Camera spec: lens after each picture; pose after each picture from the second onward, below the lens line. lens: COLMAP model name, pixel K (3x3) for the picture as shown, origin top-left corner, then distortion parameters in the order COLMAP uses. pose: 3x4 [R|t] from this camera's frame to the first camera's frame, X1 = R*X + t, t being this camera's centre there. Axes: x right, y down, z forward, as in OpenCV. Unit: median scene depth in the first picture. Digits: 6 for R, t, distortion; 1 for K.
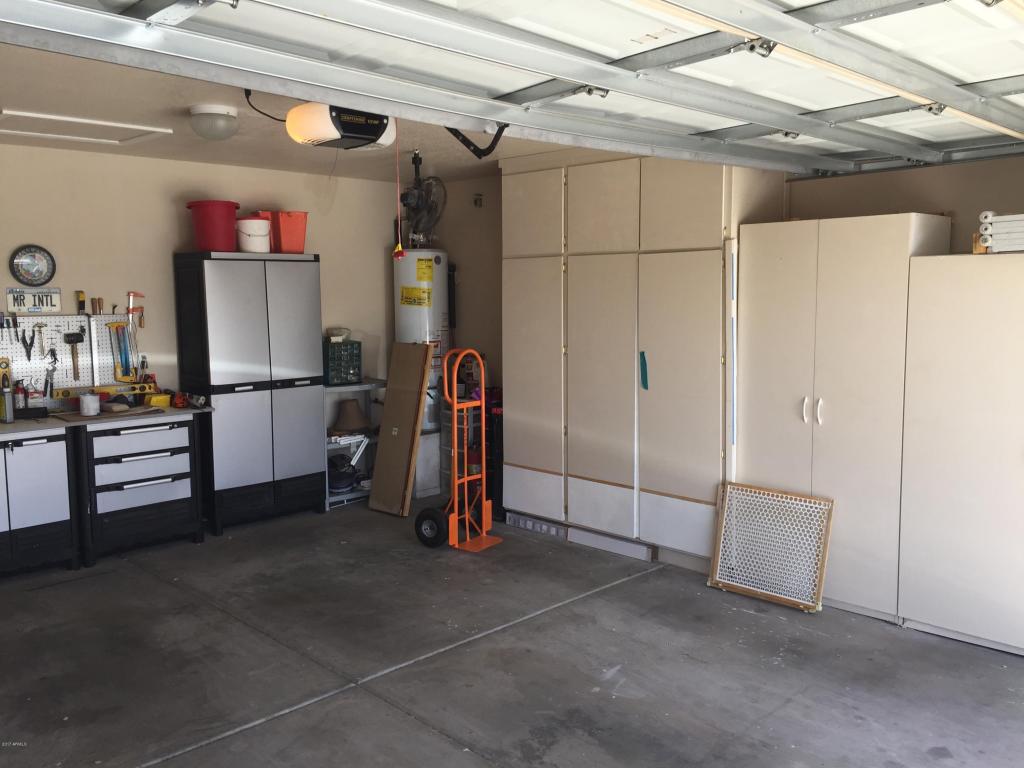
lens RADIAL K [[874.5, 0, 512.8], [0, 874.5, 382.1], [0, 0, 1]] dist [0.068215, -0.080981]
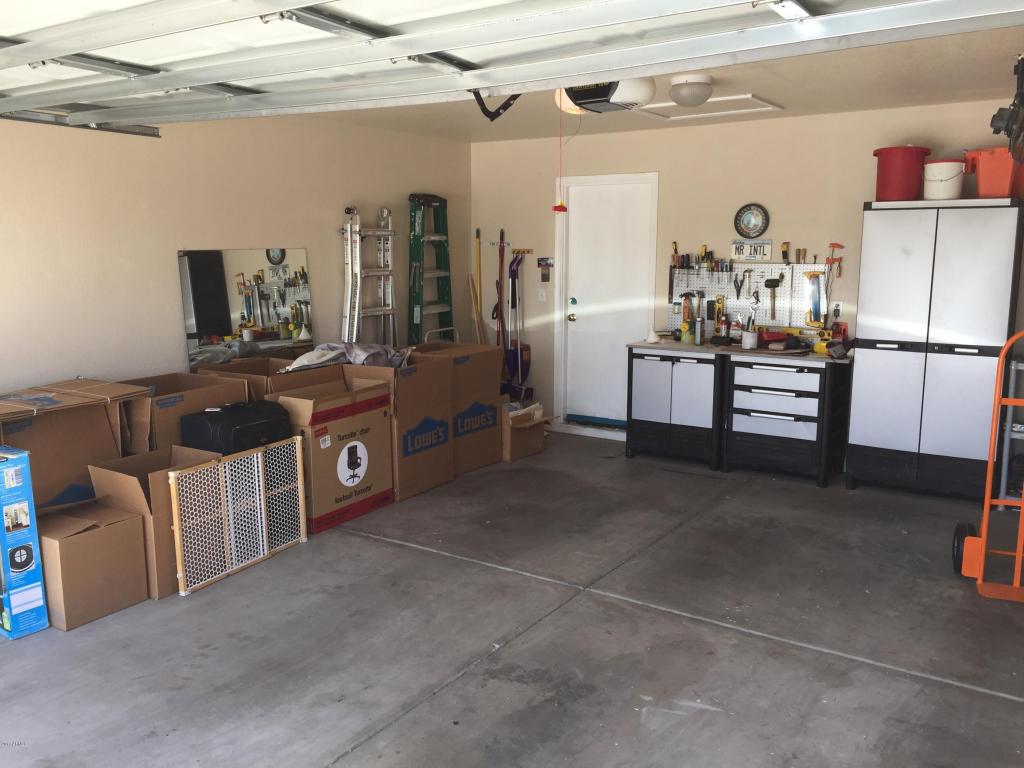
lens RADIAL K [[874.5, 0, 512.3], [0, 874.5, 386.6], [0, 0, 1]] dist [0.068215, -0.080981]
pose [[0.193168, 0.166049, -0.967013, 0.608799], [-0.107428, 0.983229, 0.147374, -0.052360], [0.975267, 0.075416, 0.207767, 0.459321]]
